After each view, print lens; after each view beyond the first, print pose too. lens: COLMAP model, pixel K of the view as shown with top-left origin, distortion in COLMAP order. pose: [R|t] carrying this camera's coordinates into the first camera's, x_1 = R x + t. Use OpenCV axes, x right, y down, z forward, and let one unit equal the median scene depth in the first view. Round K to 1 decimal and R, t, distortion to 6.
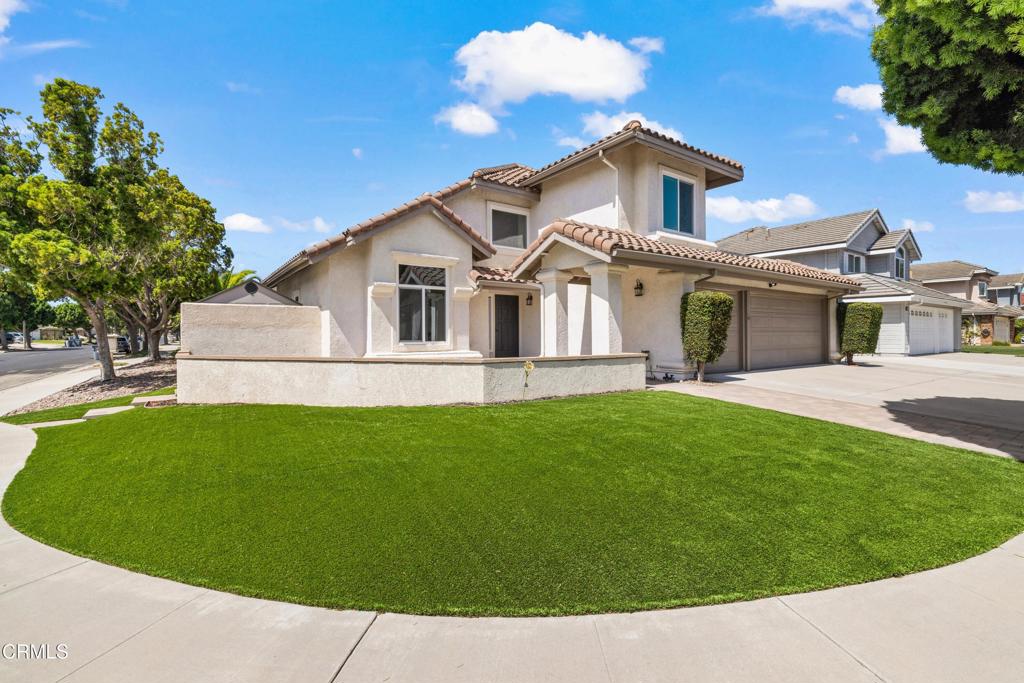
lens RADIAL K [[464.1, 0, 512.0], [0, 464.1, 341.5], [0, 0, 1]] dist [-0.000031, -0.000012]
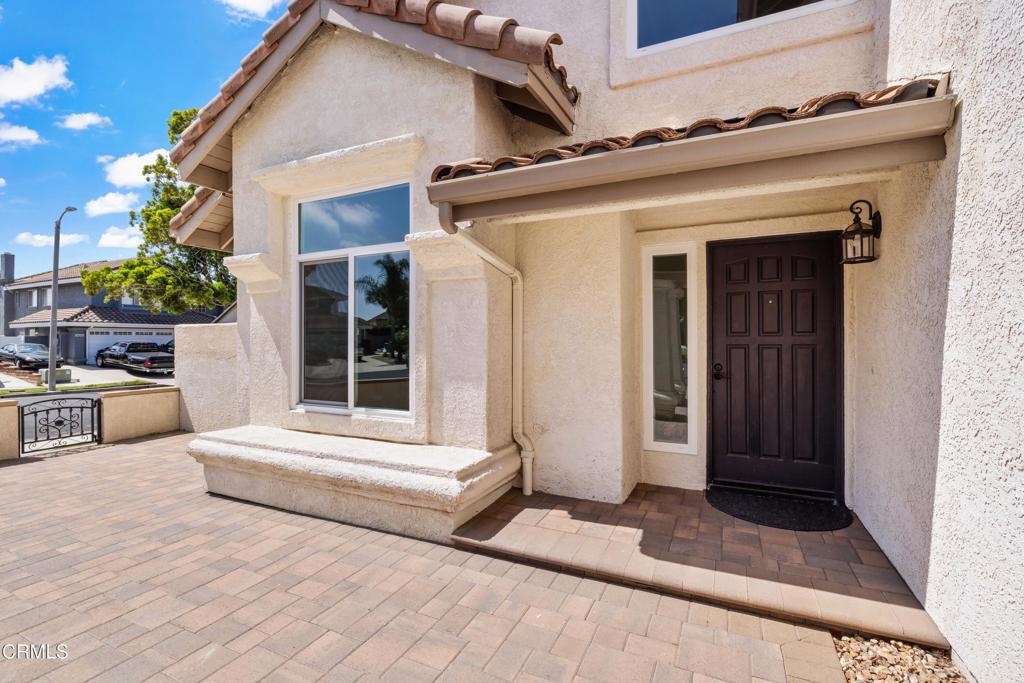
lens RADIAL K [[464.1, 0, 512.0], [0, 464.1, 341.5], [0, 0, 1]] dist [-0.000031, -0.000012]
pose [[0.497670, 0.002546, -0.867363, 0.170745], [-0.014368, 0.999883, -0.005309, -0.047855], [0.867247, 0.015104, 0.497649, 0.904566]]
